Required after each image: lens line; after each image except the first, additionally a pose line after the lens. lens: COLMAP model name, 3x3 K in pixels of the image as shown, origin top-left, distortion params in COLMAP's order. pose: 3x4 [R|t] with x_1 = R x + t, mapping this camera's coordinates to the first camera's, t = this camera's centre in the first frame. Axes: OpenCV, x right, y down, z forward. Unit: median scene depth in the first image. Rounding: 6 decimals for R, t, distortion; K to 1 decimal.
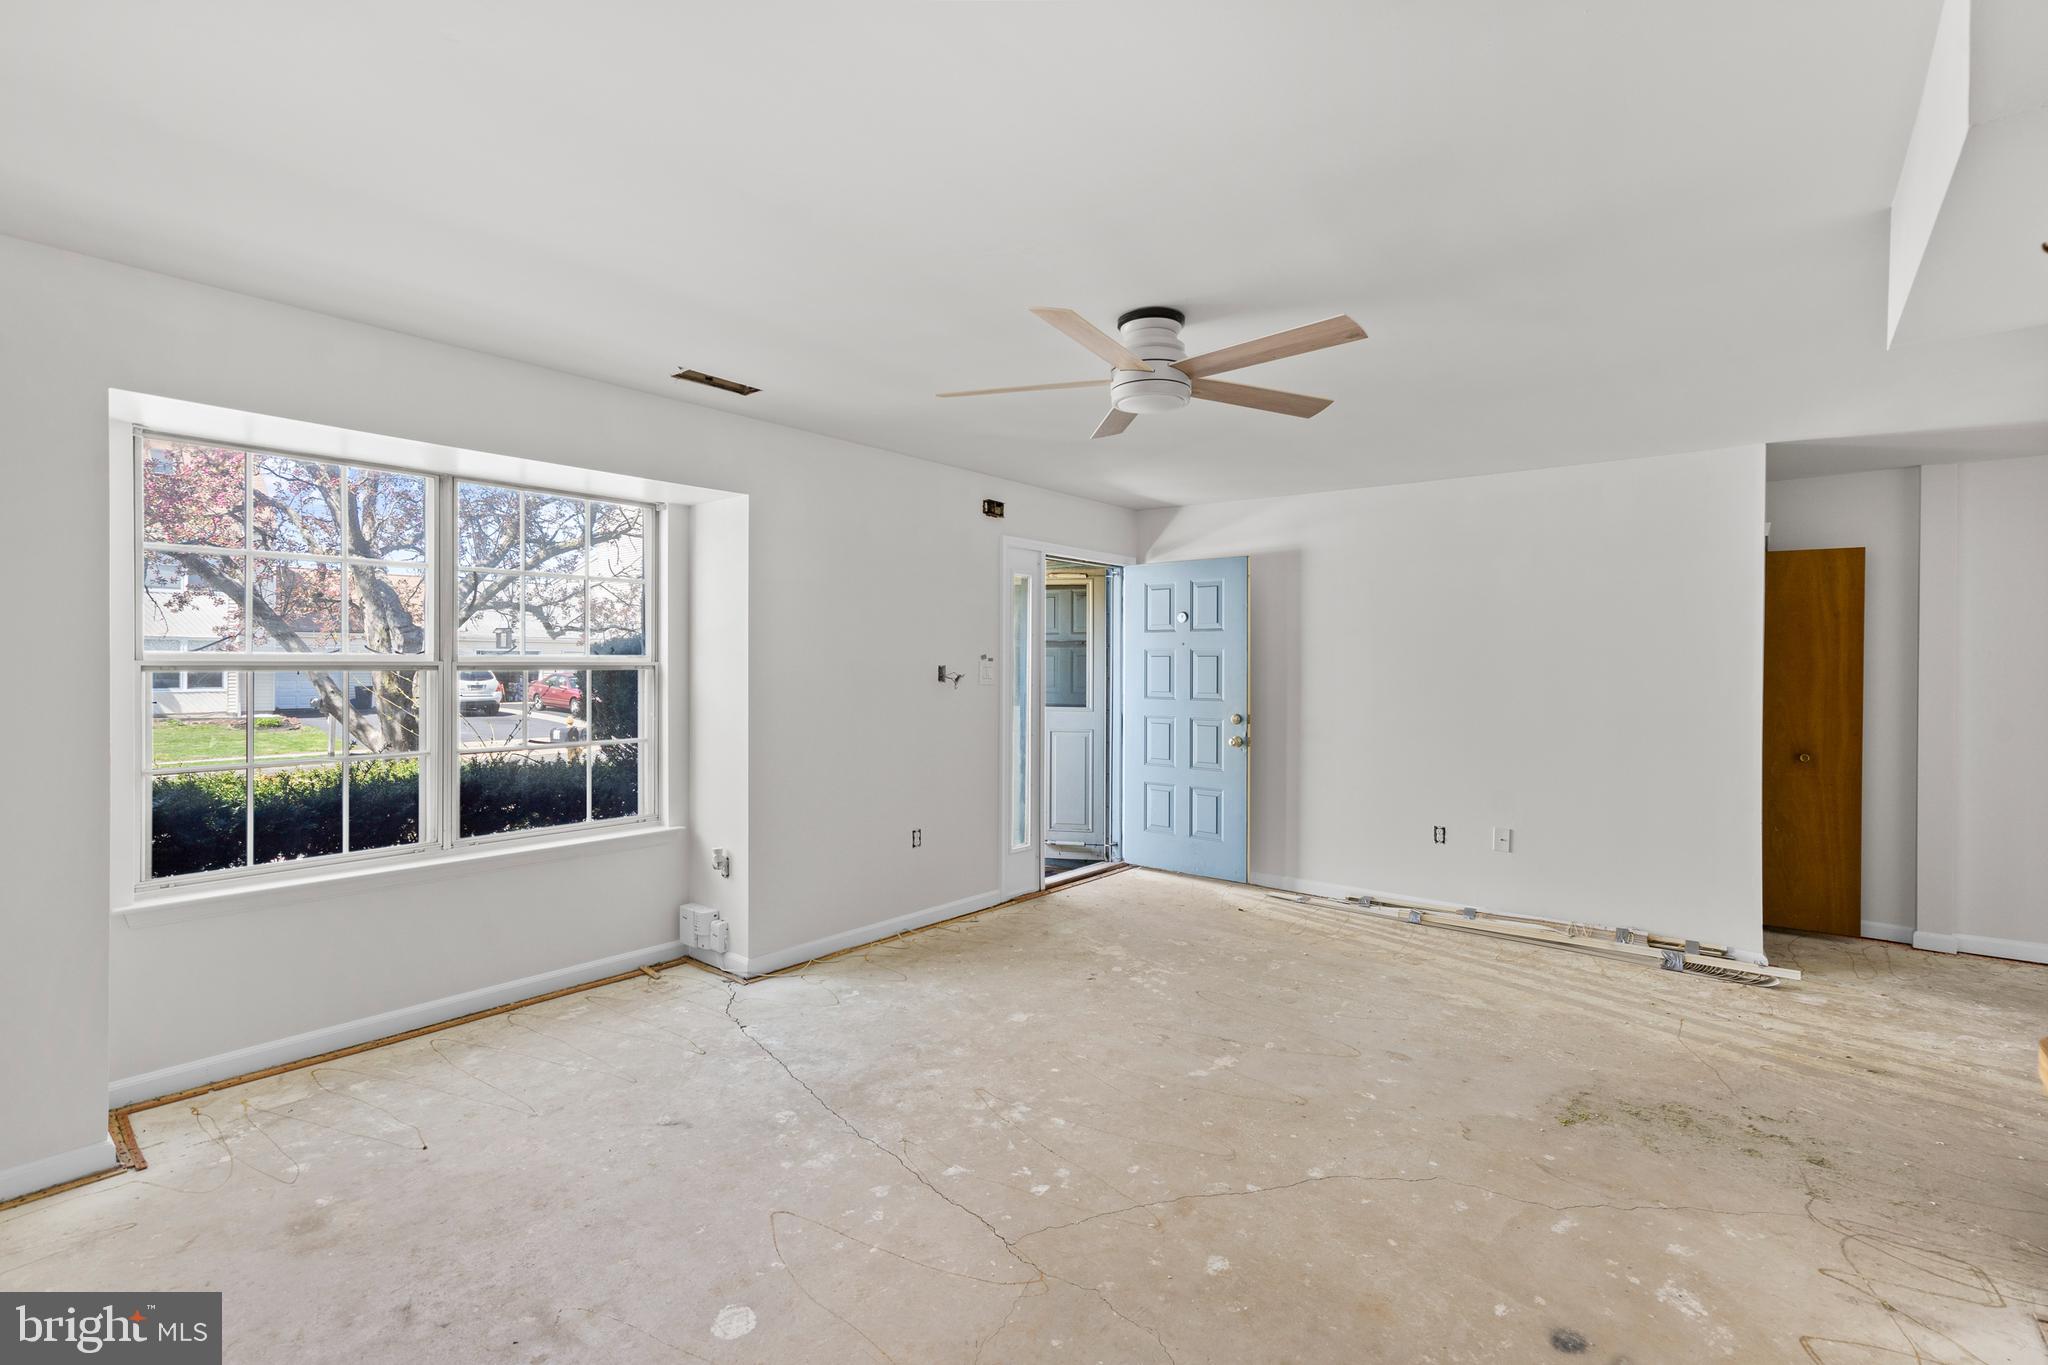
lens RADIAL K [[944.6, 0, 1036.8], [0, 944.6, 672.7], [0, 0, 1]] dist [0.011154, 0.000196]
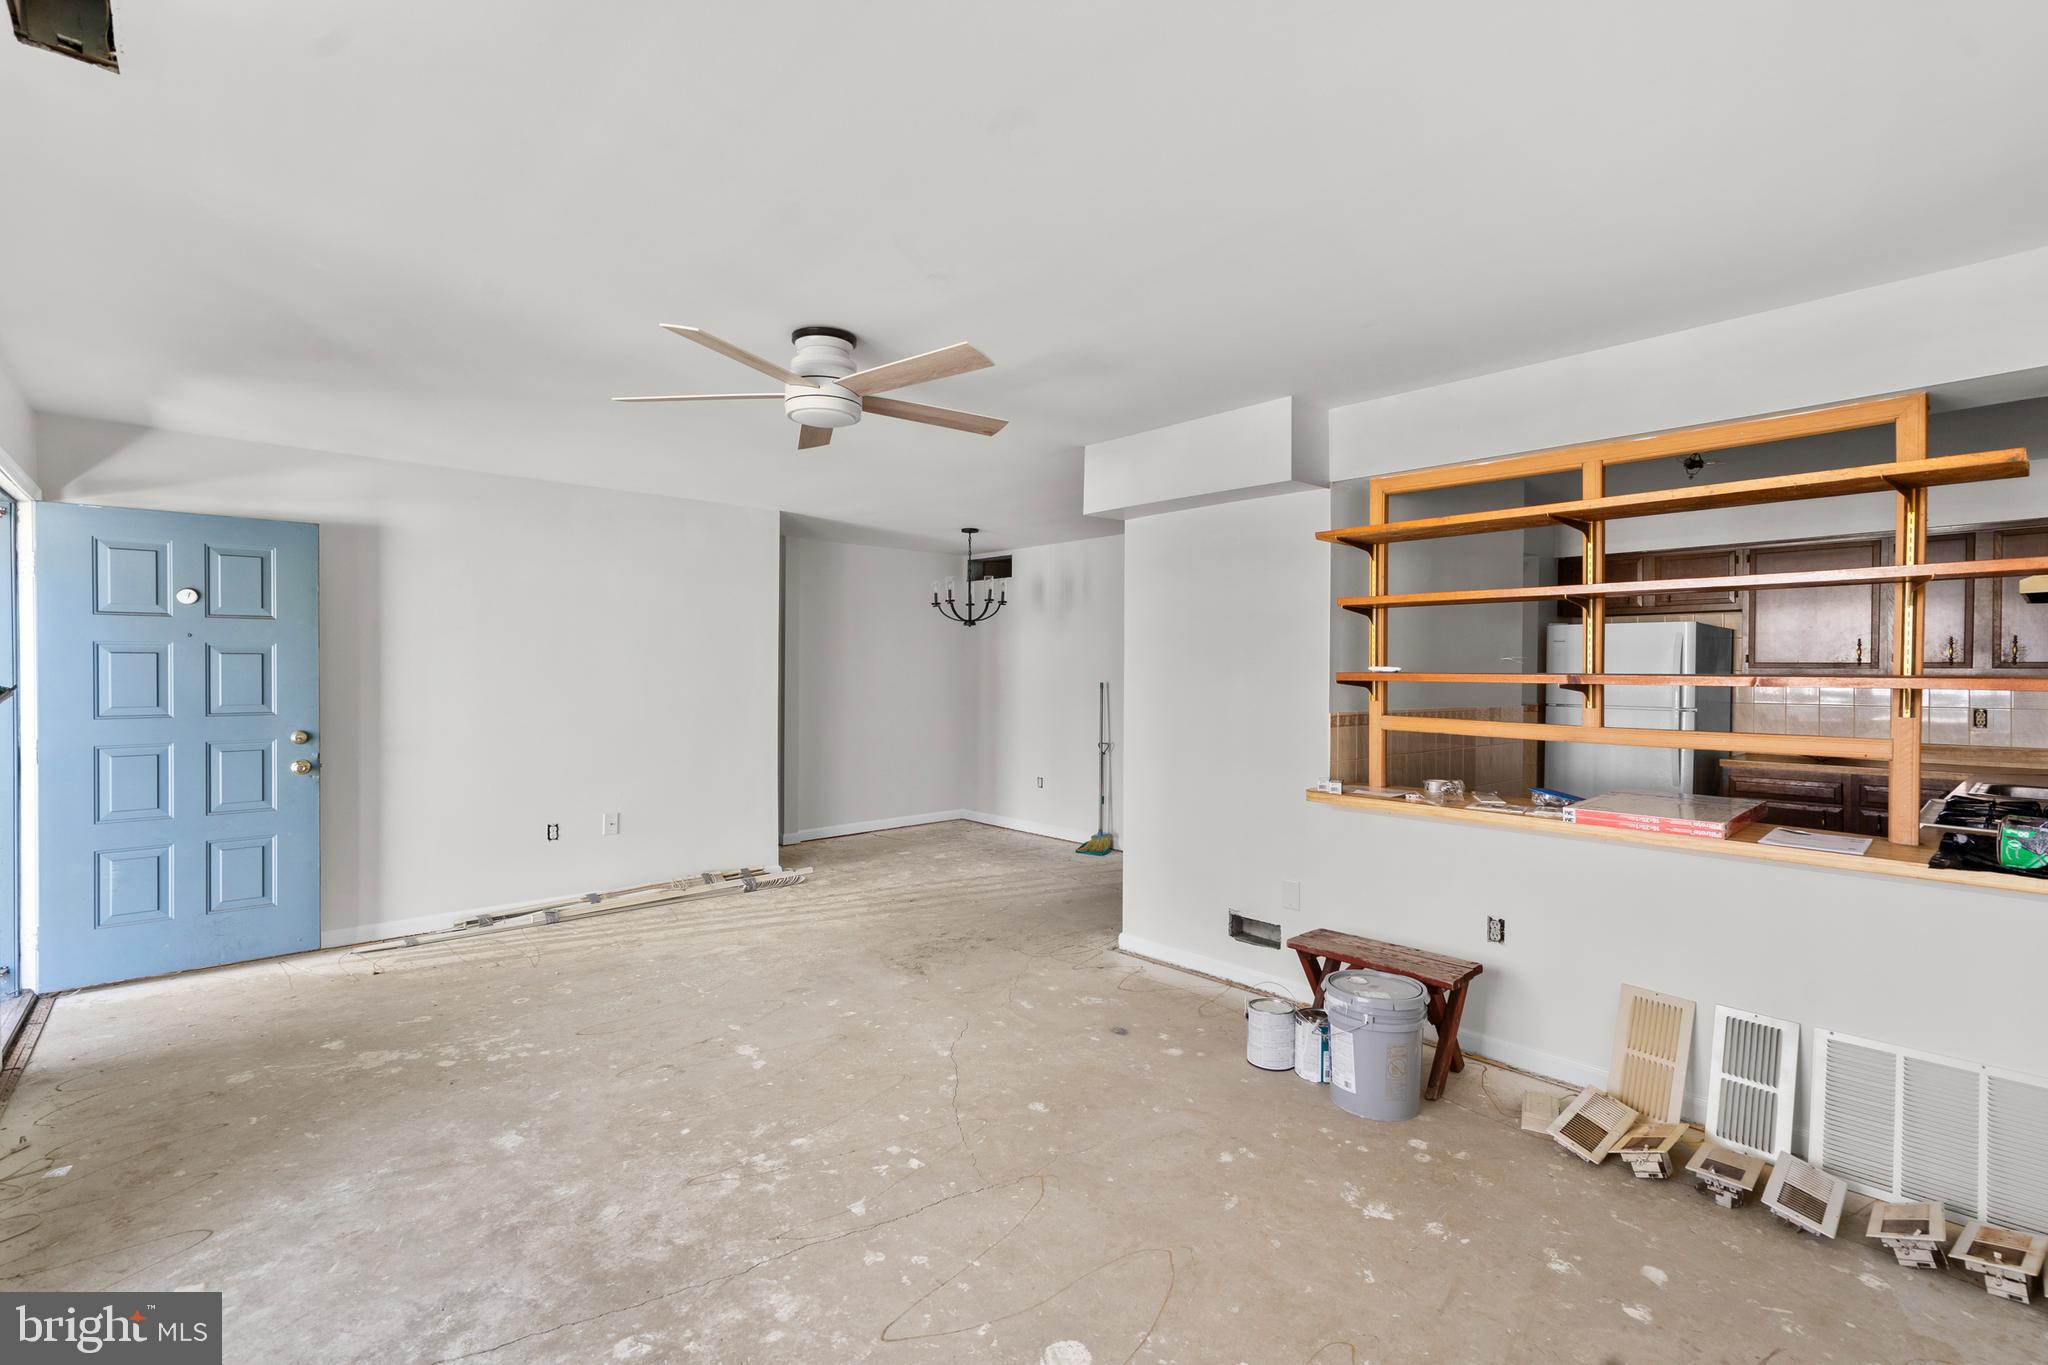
lens RADIAL K [[926.4, 0, 1020.2], [0, 926.4, 664.9], [0, 0, 1]] dist [-0.000682, 0.009217]
pose [[0.154983, 0.000019, 0.987917, -0.679766], [0.004912, 0.999988, -0.000789, -0.008570], [-0.987905, 0.004975, 0.154981, 0.487048]]
